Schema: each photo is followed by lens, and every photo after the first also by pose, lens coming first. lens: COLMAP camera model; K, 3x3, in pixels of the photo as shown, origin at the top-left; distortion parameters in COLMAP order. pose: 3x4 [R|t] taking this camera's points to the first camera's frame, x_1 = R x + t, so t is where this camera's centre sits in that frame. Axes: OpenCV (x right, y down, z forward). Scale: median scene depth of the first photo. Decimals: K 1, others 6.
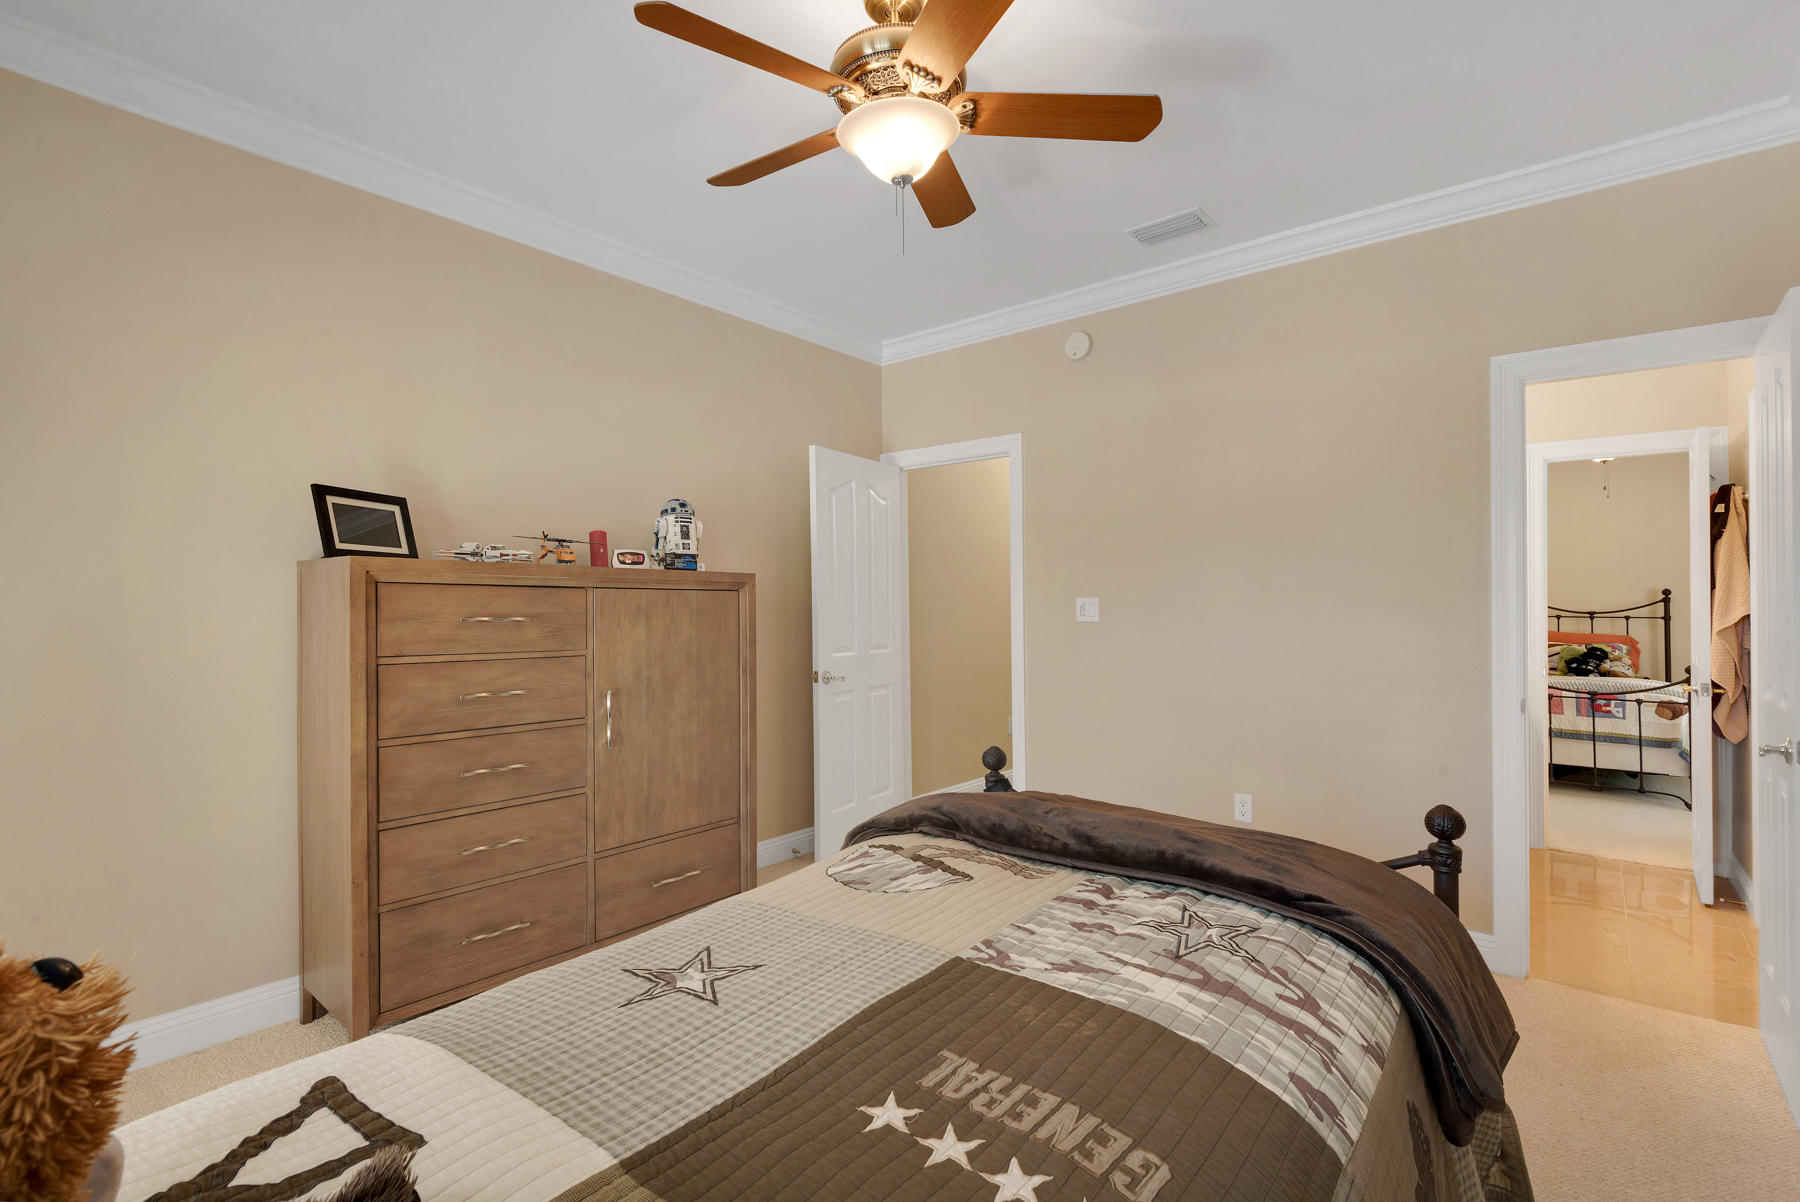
lens RADIAL K [[818.3, 0, 893.2], [0, 818.3, 604.7], [0, 0, 1]] dist [0.005461, -0.002413]
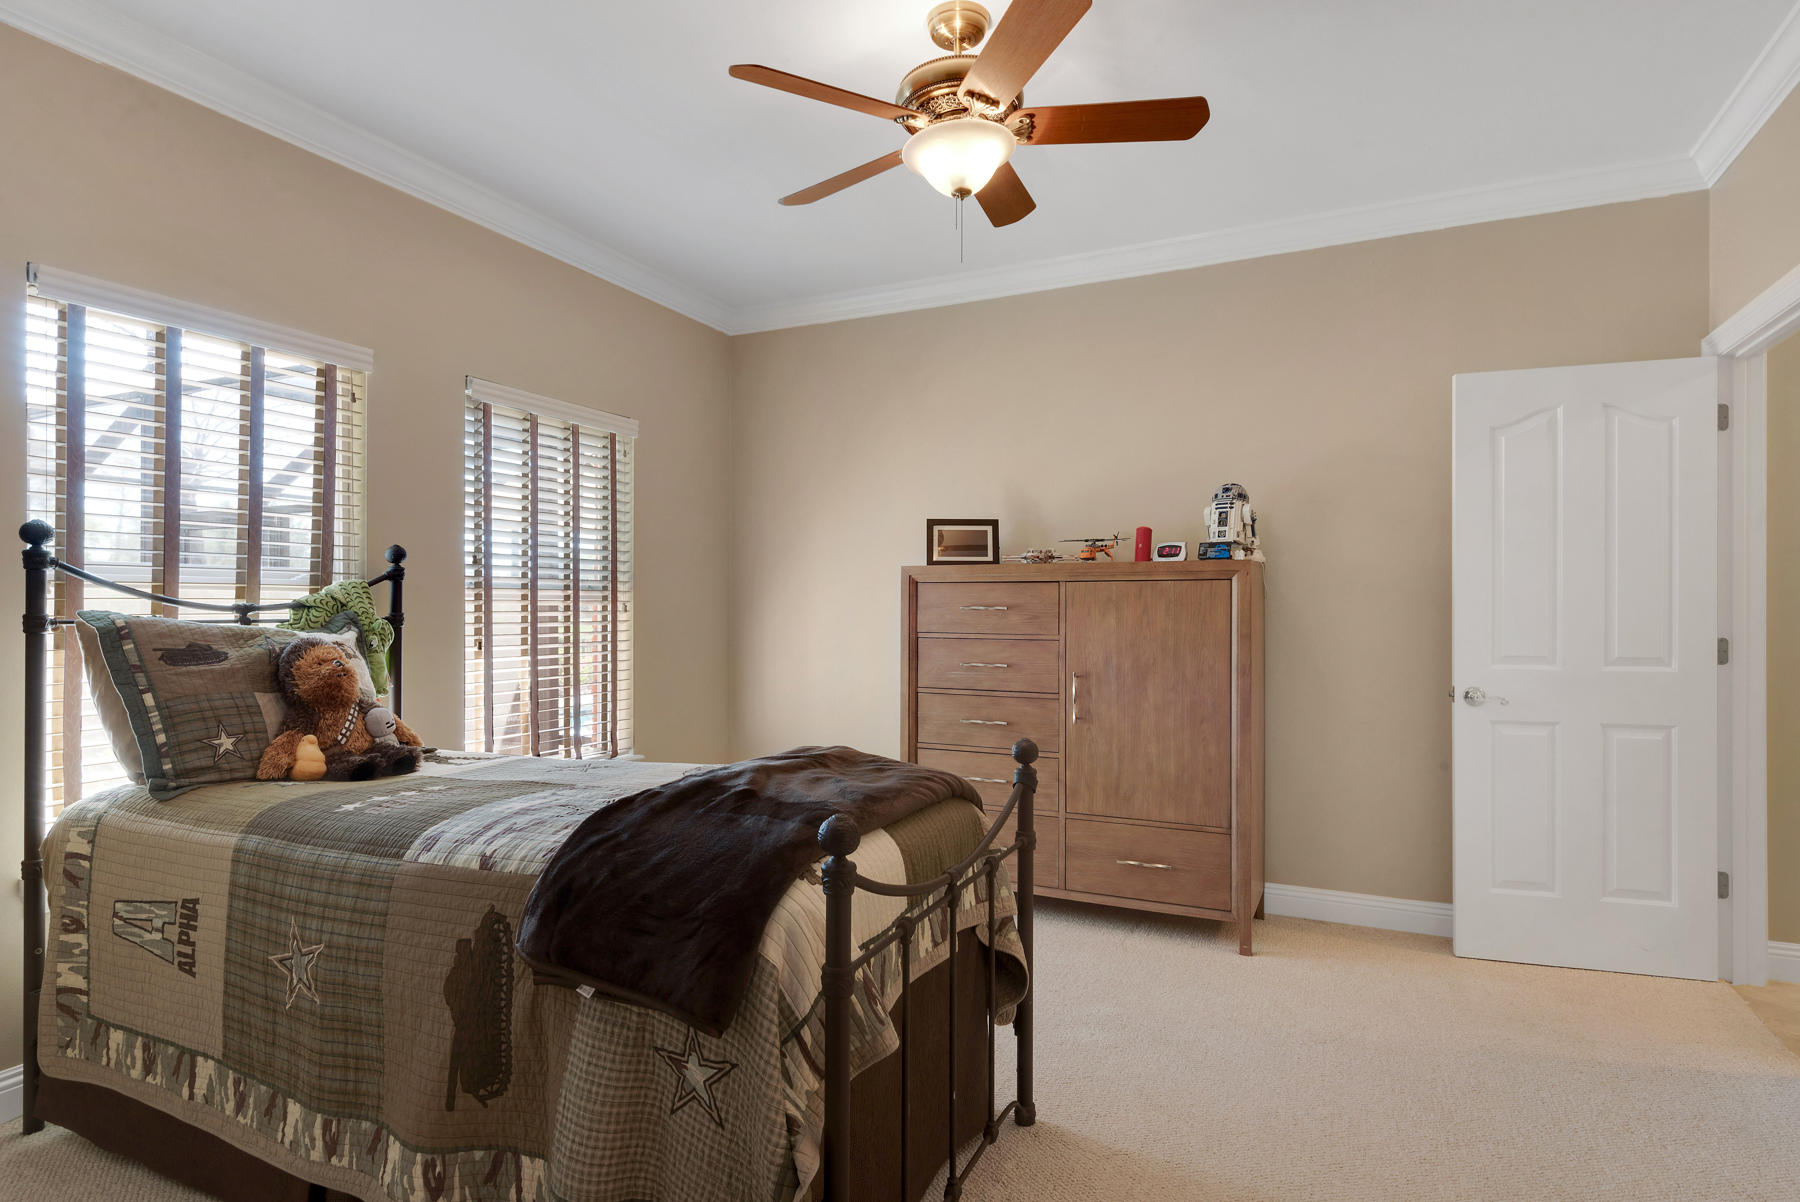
lens RADIAL K [[925.1, 0, 895.5], [0, 925.1, 608.5], [0, 0, 1]] dist [0.007439, -0.008787]
pose [[0.233906, 0.001564, -0.972258, 0.789927], [0.002299, 0.999995, 0.002161, 0.012903], [0.972256, -0.002740, 0.233901, 0.436583]]
